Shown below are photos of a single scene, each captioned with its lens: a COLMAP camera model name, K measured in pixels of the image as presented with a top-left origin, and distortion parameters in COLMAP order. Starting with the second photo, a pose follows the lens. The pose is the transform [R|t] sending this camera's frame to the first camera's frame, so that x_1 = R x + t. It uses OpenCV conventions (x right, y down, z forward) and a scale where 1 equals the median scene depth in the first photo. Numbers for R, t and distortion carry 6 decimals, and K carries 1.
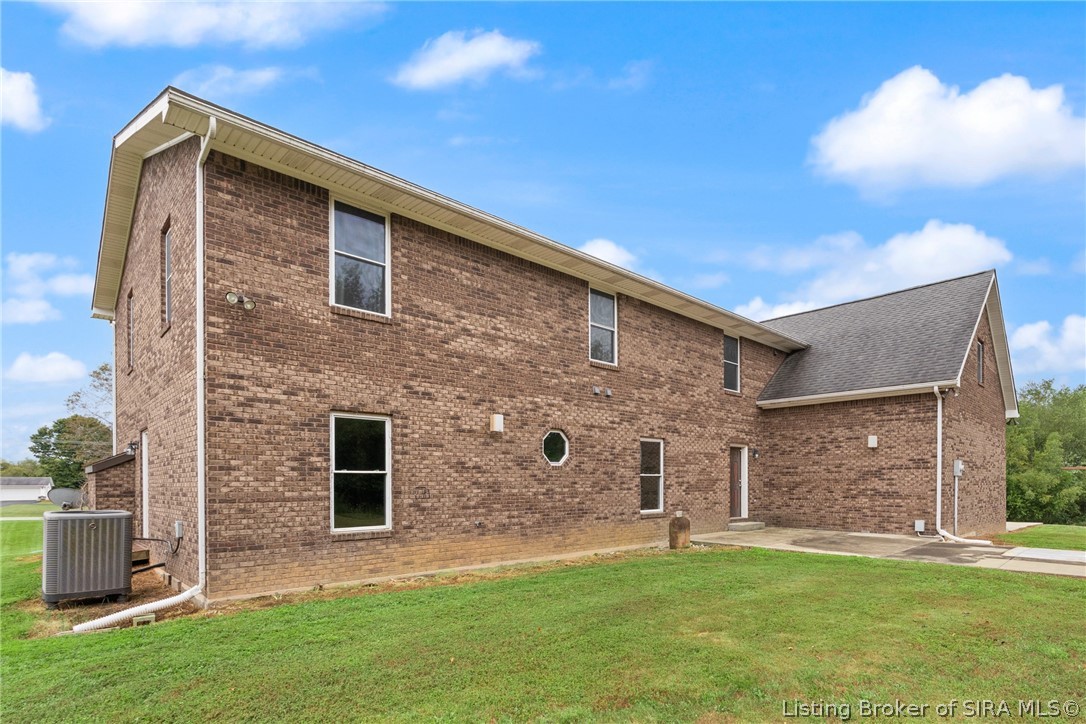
lens RADIAL K [[537.9, 0, 543.5], [0, 537.9, 486.9], [0, 0, 1]] dist [-0.027642, -0.000273]
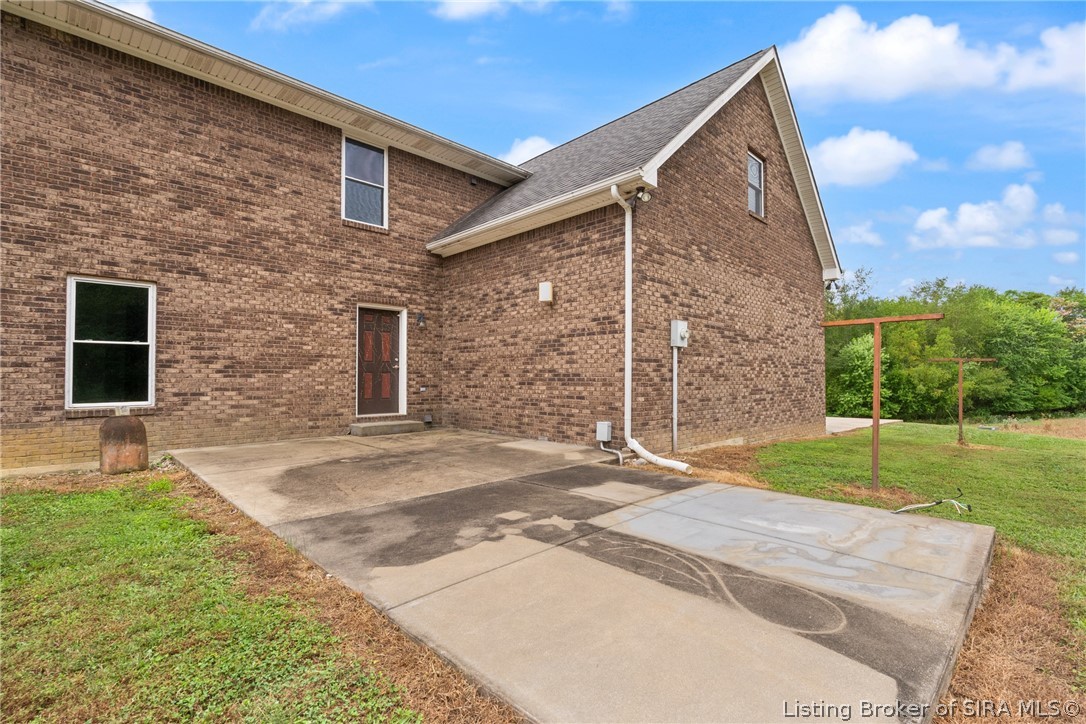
lens RADIAL K [[452.4, 0, 541.9], [0, 452.4, 378.1], [0, 0, 1]] dist [-0.022467, 0.000649]
pose [[0.999981, 0.001312, 0.005948, 0.611901], [-0.001226, 0.999894, -0.014502, 0.021552], [-0.005967, 0.014494, 0.999877, 0.479931]]
